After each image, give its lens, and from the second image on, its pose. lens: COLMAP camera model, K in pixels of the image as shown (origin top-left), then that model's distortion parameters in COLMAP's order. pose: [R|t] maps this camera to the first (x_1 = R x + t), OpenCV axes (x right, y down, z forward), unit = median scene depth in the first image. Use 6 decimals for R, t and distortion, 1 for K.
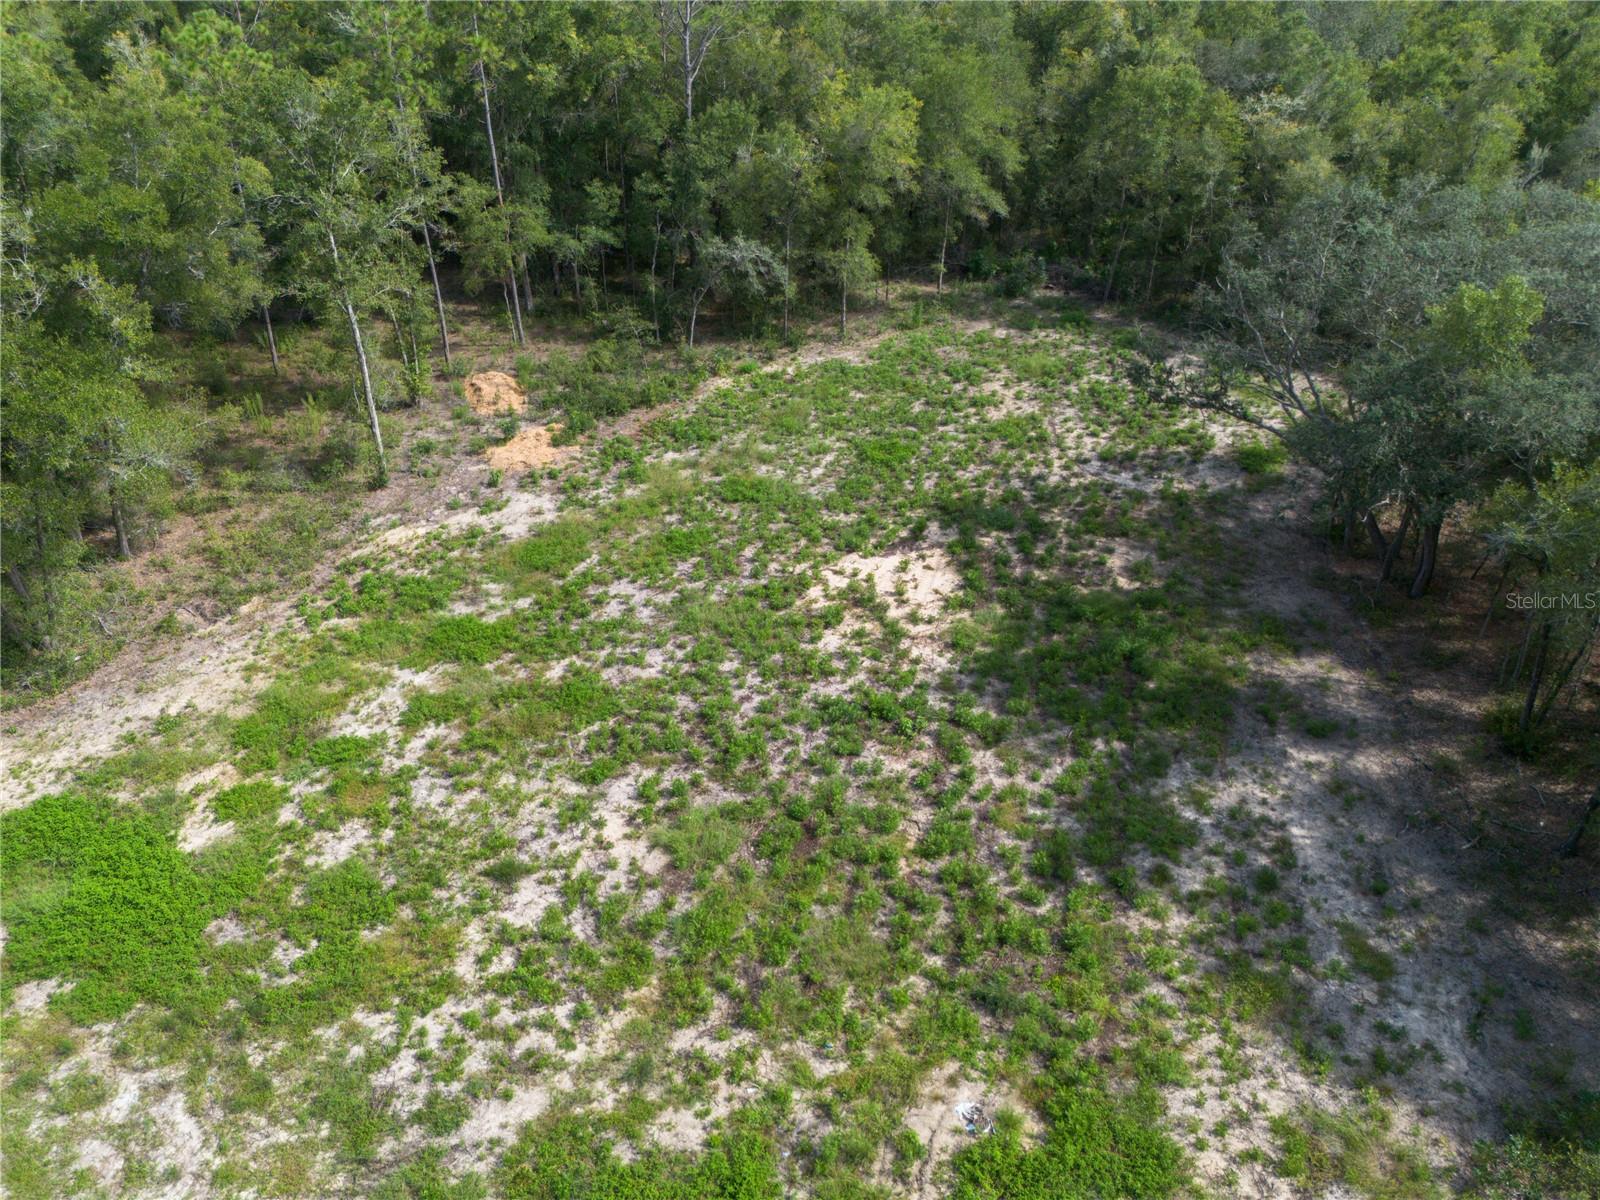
lens RADIAL K [[1118.8, 0, 793.8], [0, 1118.8, 601.6], [0, 0, 1]] dist [0.054059, -0.031091]
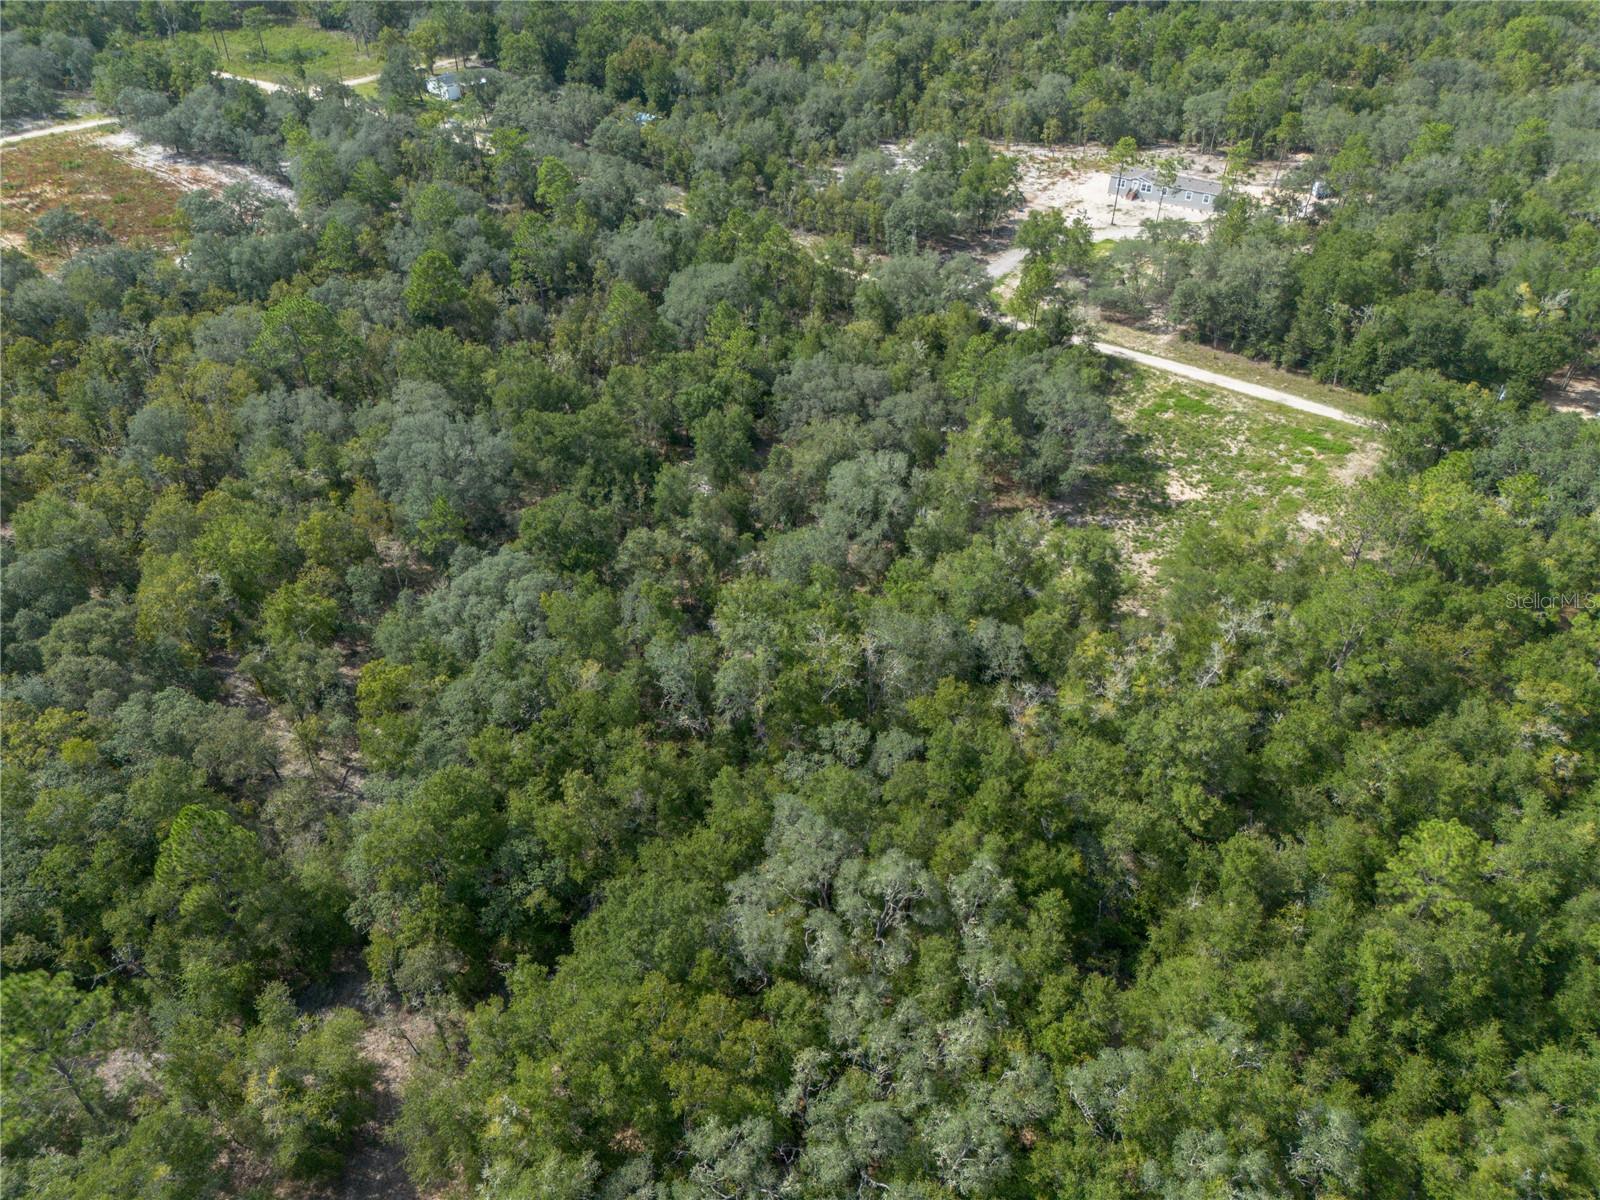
lens RADIAL K [[1118.8, 0, 793.8], [0, 1118.8, 601.6], [0, 0, 1]] dist [0.054059, -0.031091]
pose [[-0.991183, -0.090715, 0.096572, 1.136503], [0.055542, 0.377263, 0.924439, -3.946986], [-0.120293, 0.921653, -0.368899, 3.348123]]
